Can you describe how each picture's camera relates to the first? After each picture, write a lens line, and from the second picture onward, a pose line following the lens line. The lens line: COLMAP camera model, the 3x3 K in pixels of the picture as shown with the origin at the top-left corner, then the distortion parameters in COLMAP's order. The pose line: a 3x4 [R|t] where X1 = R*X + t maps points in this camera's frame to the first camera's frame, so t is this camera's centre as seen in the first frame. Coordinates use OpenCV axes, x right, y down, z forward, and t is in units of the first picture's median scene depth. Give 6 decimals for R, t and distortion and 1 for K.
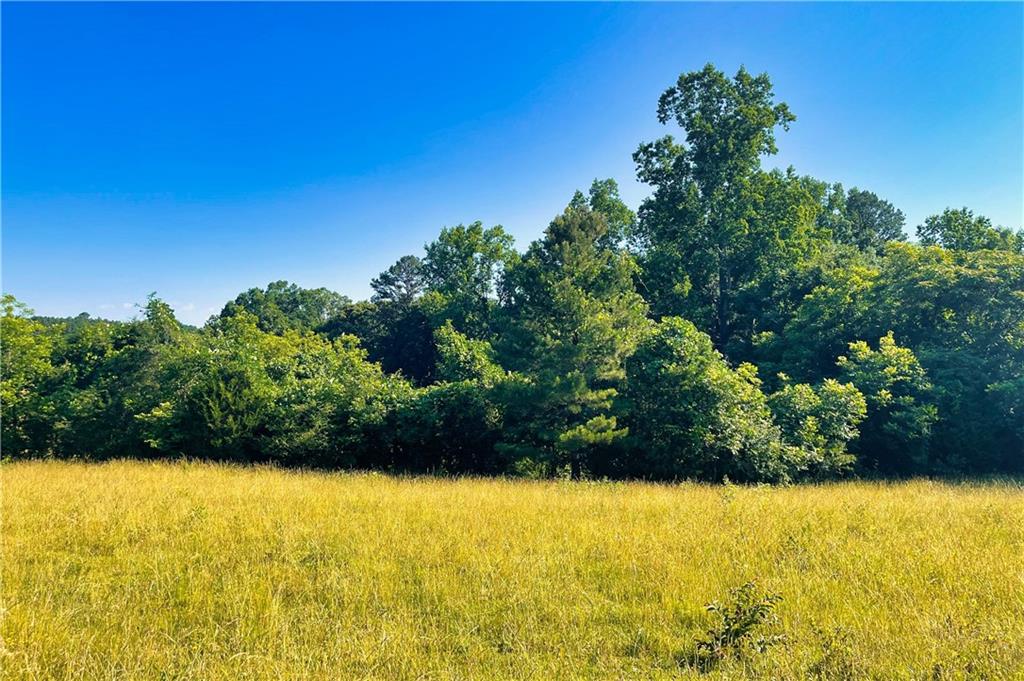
lens RADIAL K [[743.3, 0, 512.0], [0, 743.3, 340.5], [0, 0, 1]] dist [0.083722, -0.104994]
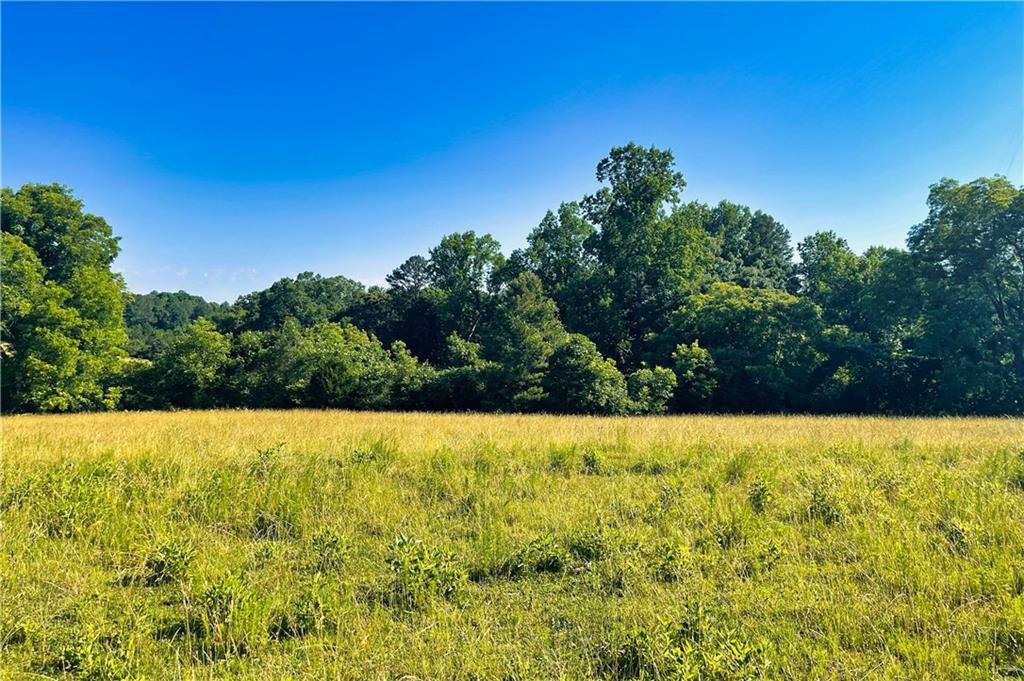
lens RADIAL K [[743.3, 0, 512.0], [0, 743.3, 340.5], [0, 0, 1]] dist [0.083722, -0.104994]
pose [[0.999967, -0.001277, 0.007962, 0.020800], [0.000917, 0.998984, 0.045064, -0.051294], [-0.008011, -0.045056, 0.998952, -0.449988]]
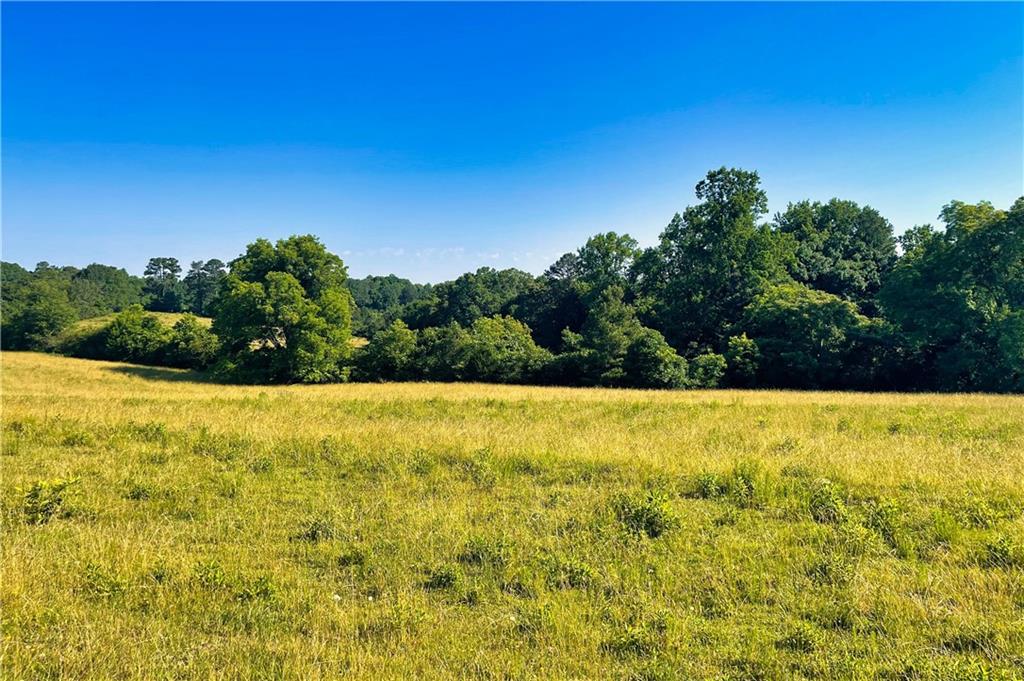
lens RADIAL K [[736.9, 0, 525.6], [0, 736.9, 312.0], [0, 0, 1]] dist [0.091619, -0.089760]
pose [[0.973858, -0.016057, -0.226588, 0.197481], [0.026102, 0.998801, 0.041408, -0.108385], [0.225652, -0.046240, 0.973110, -0.822255]]
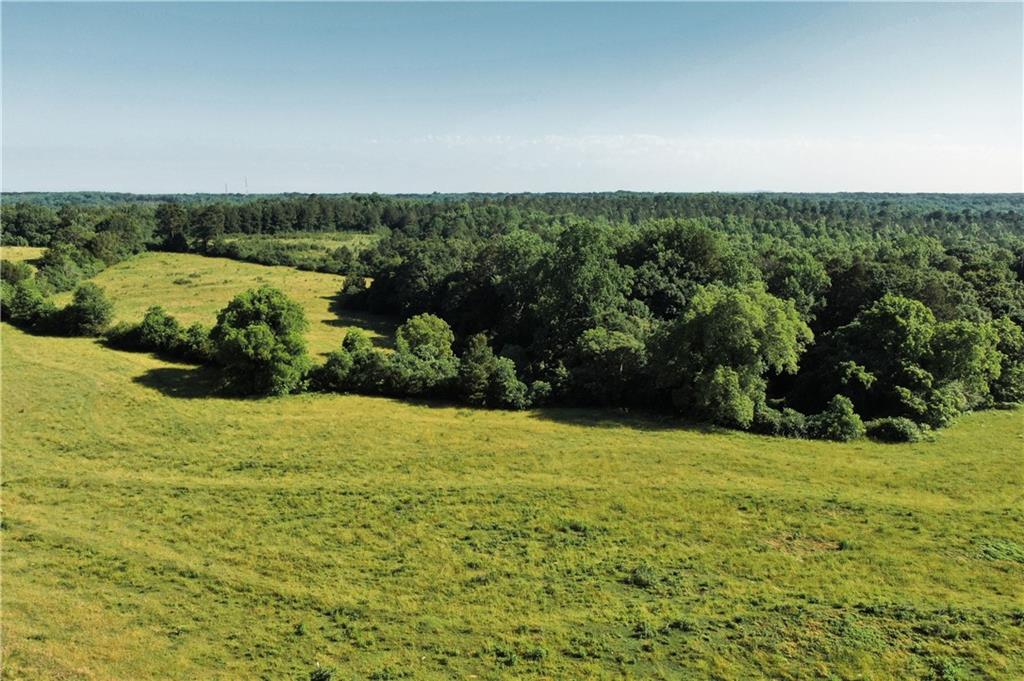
lens RADIAL K [[715.7, 0, 510.1], [0, 715.7, 308.3], [0, 0, 1]] dist [0.000467, -0.000074]
pose [[0.971358, 0.009827, -0.237416, 0.591173], [0.037406, 0.980363, 0.193622, -0.540557], [0.234657, -0.196957, 0.951916, -1.285976]]
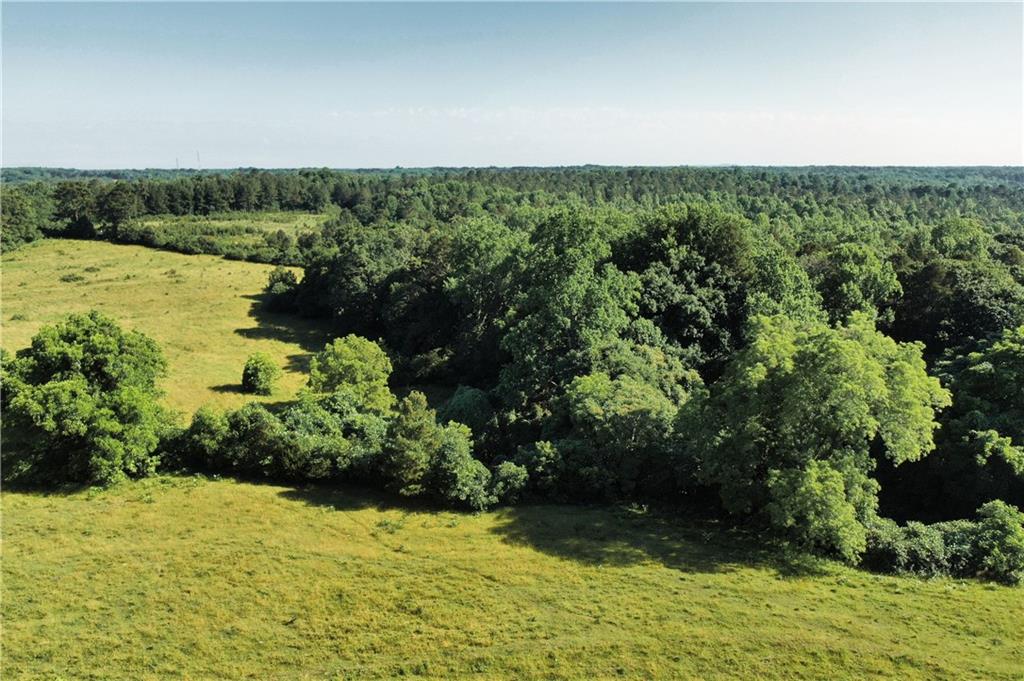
lens RADIAL K [[718.4, 0, 512.0], [0, 718.4, 322.8], [0, 0, 1]] dist [-0.000771, 0.000050]
pose [[0.981638, 0.009643, -0.190510, 0.451713], [0.038539, 0.968101, 0.247578, -0.516711], [0.186820, -0.250374, 0.949953, -0.590494]]
